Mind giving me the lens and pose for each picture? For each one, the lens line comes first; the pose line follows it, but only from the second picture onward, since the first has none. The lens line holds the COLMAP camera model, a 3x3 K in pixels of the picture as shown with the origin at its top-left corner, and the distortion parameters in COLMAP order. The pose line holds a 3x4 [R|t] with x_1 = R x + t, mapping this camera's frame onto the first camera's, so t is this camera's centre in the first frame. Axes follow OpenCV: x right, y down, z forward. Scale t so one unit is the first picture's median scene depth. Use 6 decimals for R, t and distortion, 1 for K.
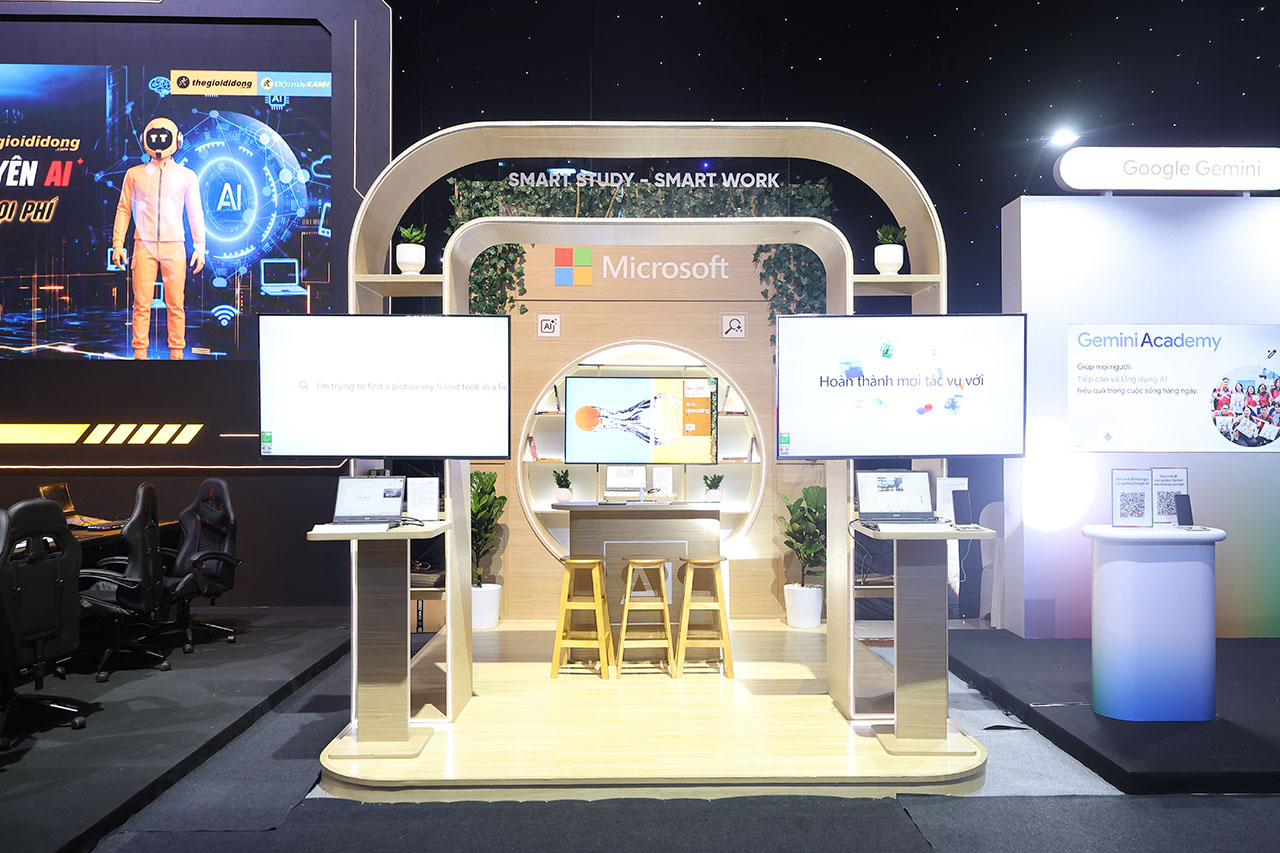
lens RADIAL K [[924.9, 0, 640.0], [0, 924.9, 426.5], [0, 0, 1]] dist [0.005690, 0.005627]
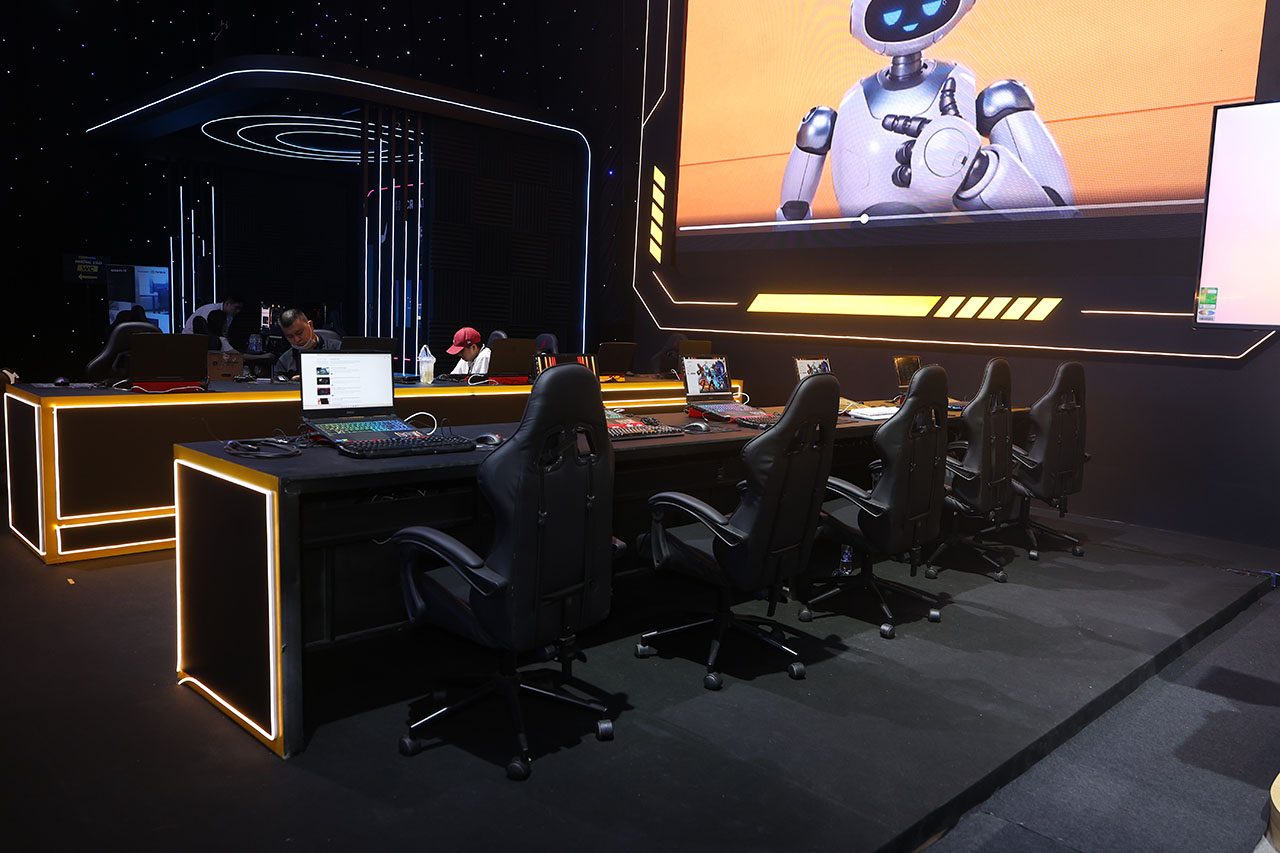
lens RADIAL K [[924.9, 0, 640.0], [0, 924.9, 426.5], [0, 0, 1]] dist [0.005690, 0.005627]
pose [[0.677821, 0.112099, -0.726631, -0.159239], [-0.028689, 0.991588, 0.126212, 0.028098], [0.734667, -0.064703, 0.675336, 0.206714]]
